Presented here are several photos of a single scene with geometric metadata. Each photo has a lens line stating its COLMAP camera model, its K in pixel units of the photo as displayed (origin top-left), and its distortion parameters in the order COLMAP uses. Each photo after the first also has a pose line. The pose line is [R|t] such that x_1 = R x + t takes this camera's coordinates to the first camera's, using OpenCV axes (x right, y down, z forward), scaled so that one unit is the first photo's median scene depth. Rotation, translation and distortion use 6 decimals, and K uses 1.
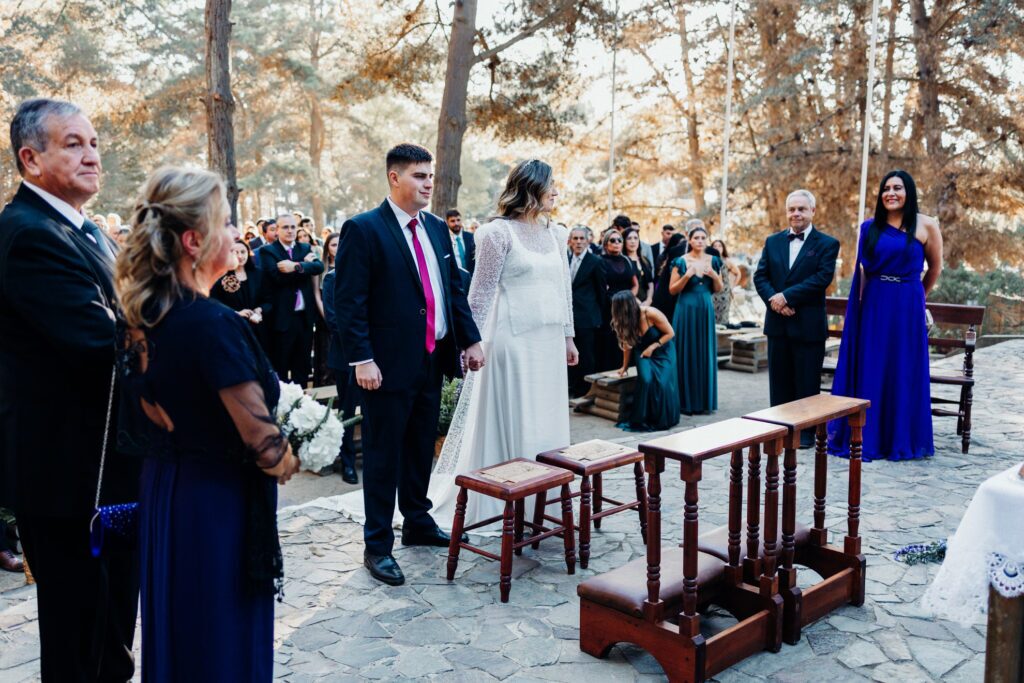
lens RADIAL K [[1014.4, 0, 515.8], [0, 1014.4, 345.4], [0, 0, 1]] dist [0.013577, 0.014226]
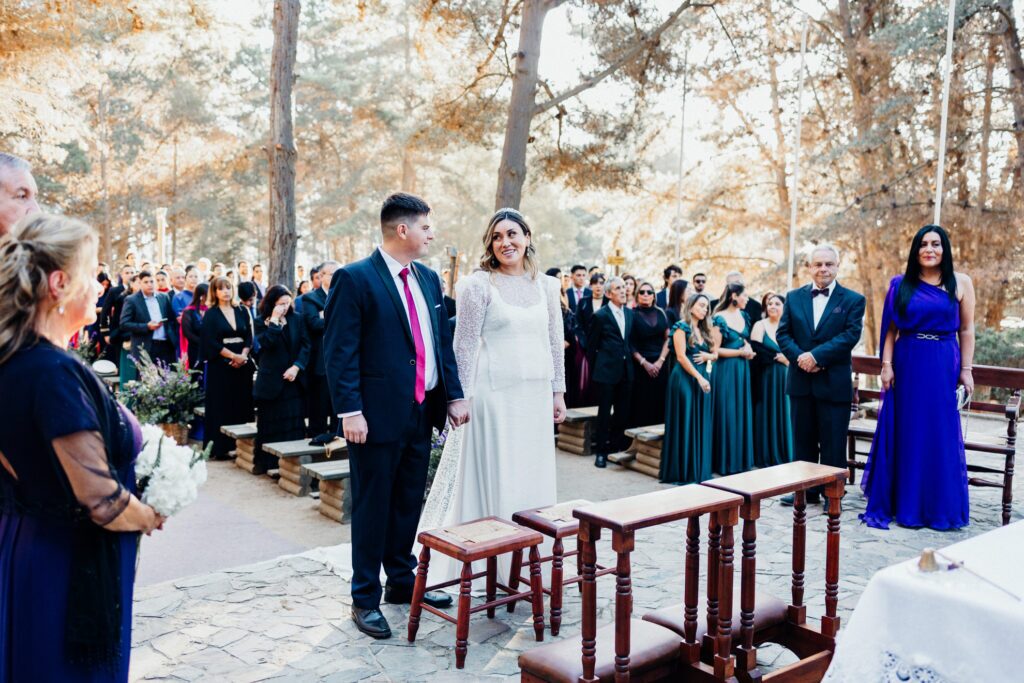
lens RADIAL K [[1014.4, 0, 515.8], [0, 1014.4, 345.4], [0, 0, 1]] dist [0.013577, 0.014226]
pose [[0.995381, 0.021669, -0.093530, 0.040123], [-0.026039, 0.998613, -0.045750, -0.002862], [0.092409, 0.047974, 0.994565, 0.012032]]
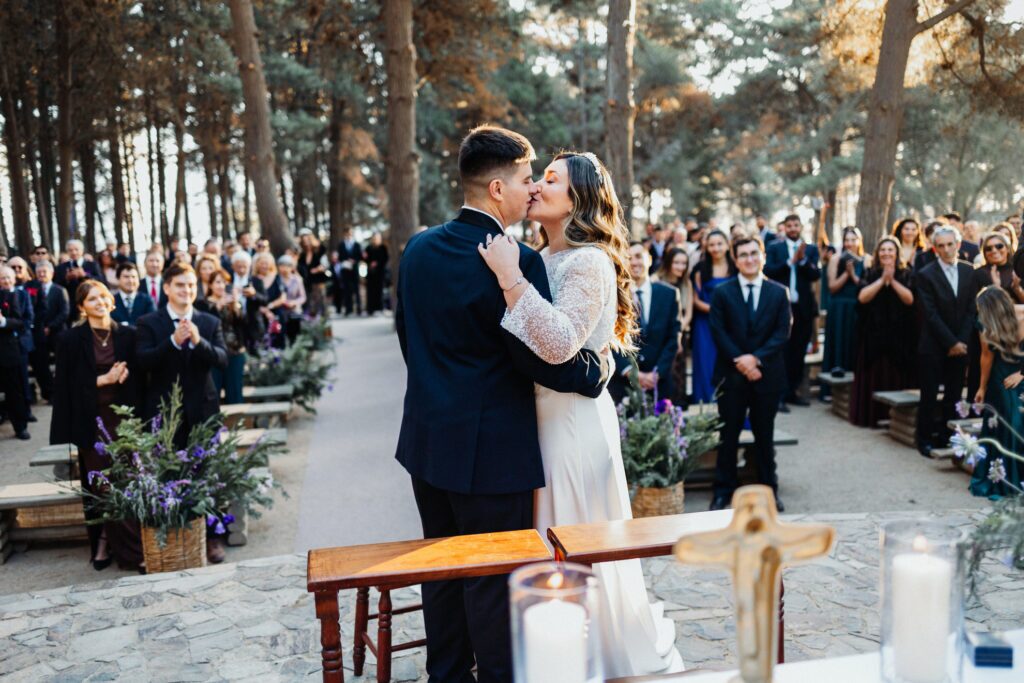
lens RADIAL K [[1014.4, 0, 515.8], [0, 1014.4, 345.4], [0, 0, 1]] dist [0.013577, 0.014226]
pose [[0.829552, 0.045811, -0.556547, 0.169443], [-0.045503, 0.998860, 0.014395, -0.018487], [0.556573, 0.013383, 0.830691, 0.125165]]
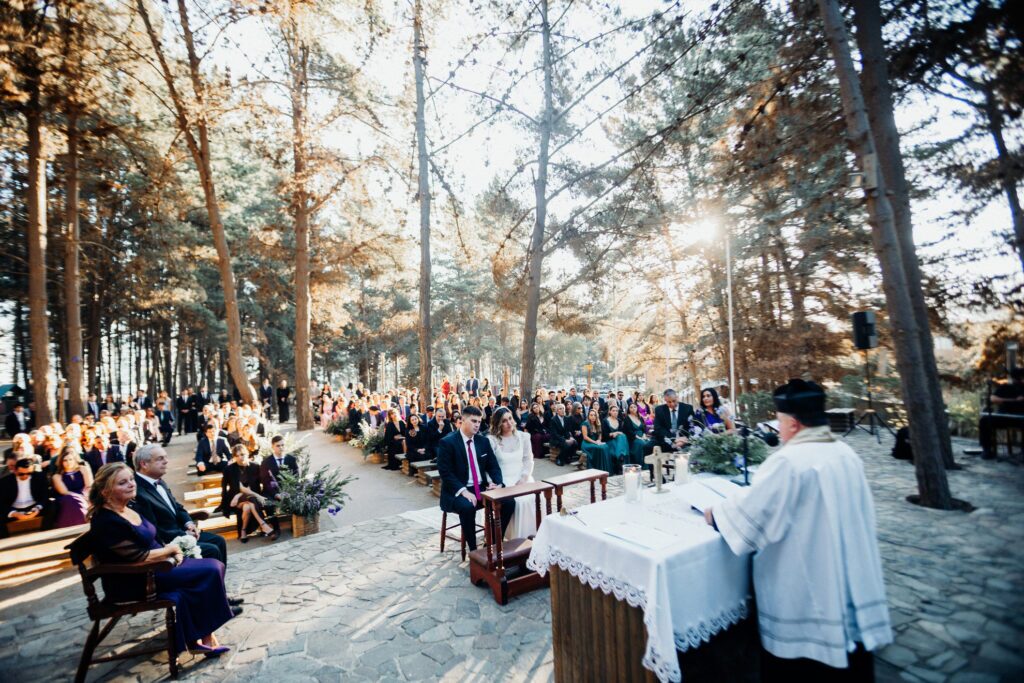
lens RADIAL K [[503.0, 0, 496.9], [0, 503.0, 343.7], [0, 0, 1]] dist [-0.091690, 0.040901]
pose [[0.972455, -0.045944, -0.228518, 0.115696], [0.007234, 0.985858, -0.167425, -0.013358], [0.232979, 0.161160, 0.959035, -0.043168]]
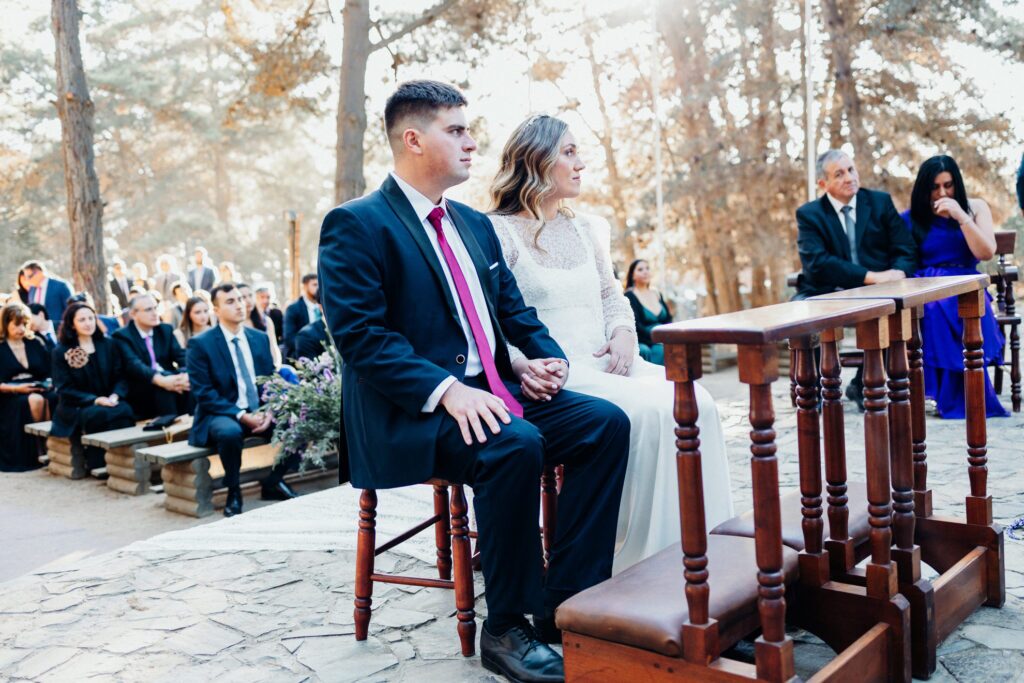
lens RADIAL K [[1016.6, 0, 511.8], [0, 1016.6, 344.2], [0, 0, 1]] dist [0.014344, -0.011584]
pose [[0.995045, -0.072975, 0.067525, 0.002649], [0.076556, 0.995705, -0.052061, 0.033336], [-0.063436, 0.056973, 0.996358, 0.122167]]
